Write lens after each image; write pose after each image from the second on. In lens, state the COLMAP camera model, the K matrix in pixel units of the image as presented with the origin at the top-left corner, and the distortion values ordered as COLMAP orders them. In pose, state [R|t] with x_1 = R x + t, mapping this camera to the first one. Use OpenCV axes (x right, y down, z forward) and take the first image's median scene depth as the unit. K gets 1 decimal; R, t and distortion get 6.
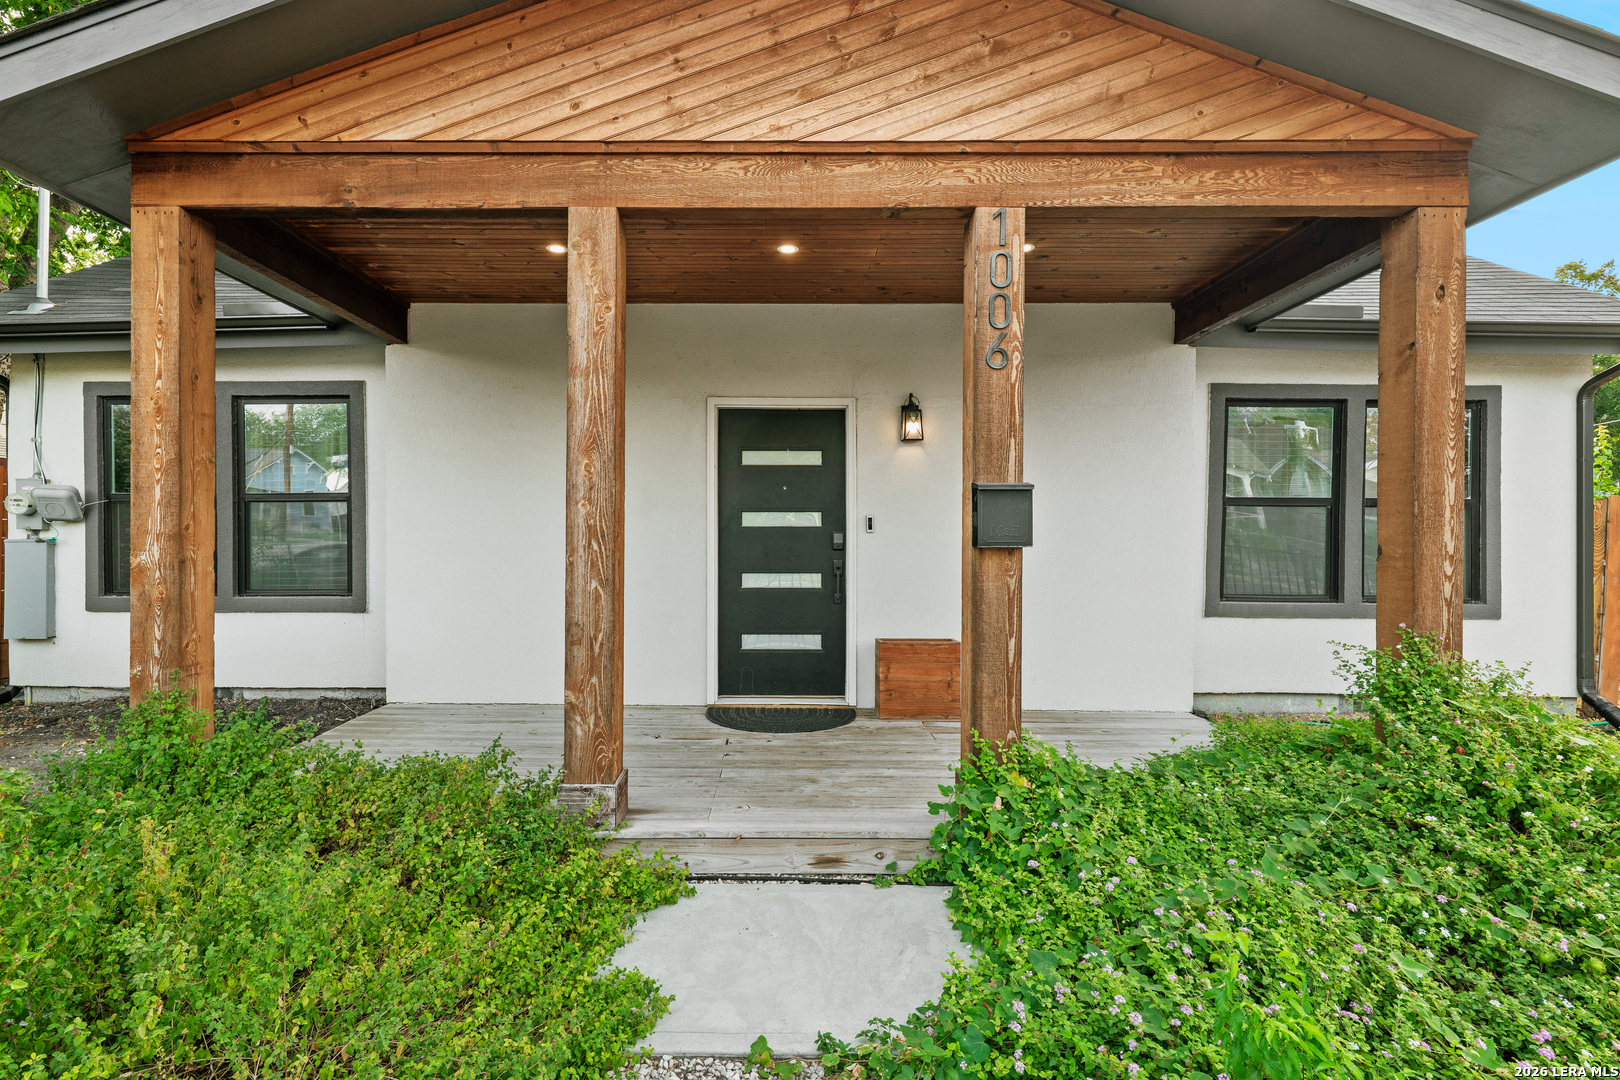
lens RADIAL K [[812.1, 0, 810.0], [0, 812.1, 540.0], [0, 0, 1]] dist [0.002466, 0.000481]
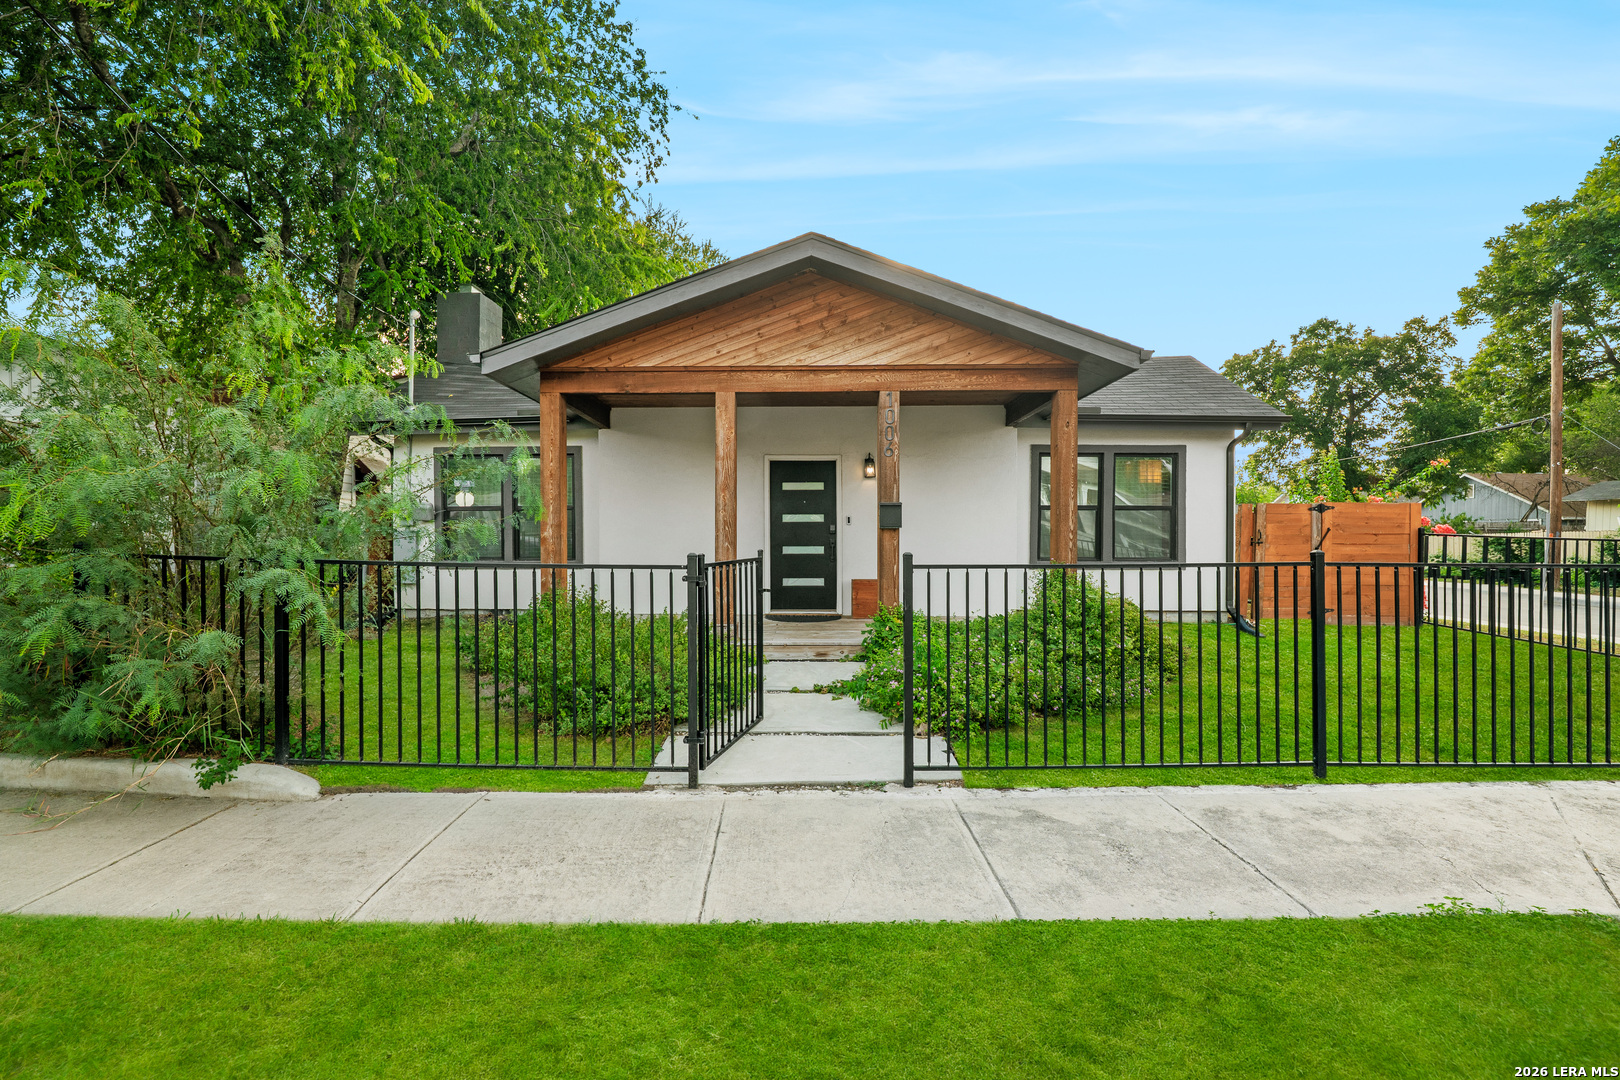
lens RADIAL K [[680.1, 0, 810.0], [0, 680.1, 540.0], [0, 0, 1]] dist [-0.012900, 0.000387]
pose [[0.999552, -0.004206, -0.029618, 0.050772], [0.004319, 0.999984, 0.003759, 0.035470], [0.029602, -0.003885, 0.999554, -1.071315]]
